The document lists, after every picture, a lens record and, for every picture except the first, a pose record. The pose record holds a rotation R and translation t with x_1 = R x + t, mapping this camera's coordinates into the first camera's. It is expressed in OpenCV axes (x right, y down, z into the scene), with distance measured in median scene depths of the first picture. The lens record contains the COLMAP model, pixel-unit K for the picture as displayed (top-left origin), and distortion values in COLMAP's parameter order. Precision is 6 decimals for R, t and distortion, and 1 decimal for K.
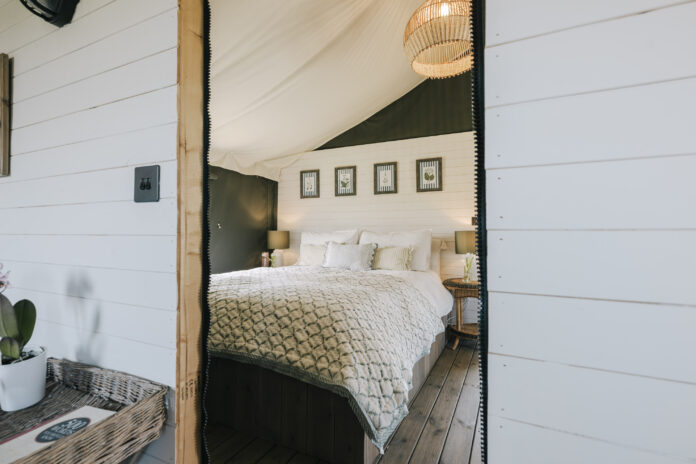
lens RADIAL K [[343.3, 0, 348.0], [0, 343.3, 232.0], [0, 0, 1]] dist [-0.001561, 0.000326]
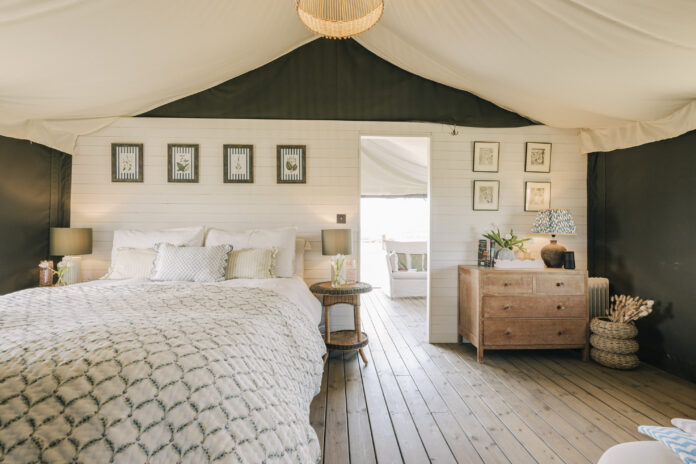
lens RADIAL K [[343.3, 0, 348.0], [0, 343.3, 232.0], [0, 0, 1]] dist [-0.001561, 0.000326]
pose [[0.890521, 0.001953, 0.454939, -0.033370], [-0.003896, 0.999987, 0.003334, 0.000440], [-0.454926, -0.004742, 0.890516, 0.187800]]
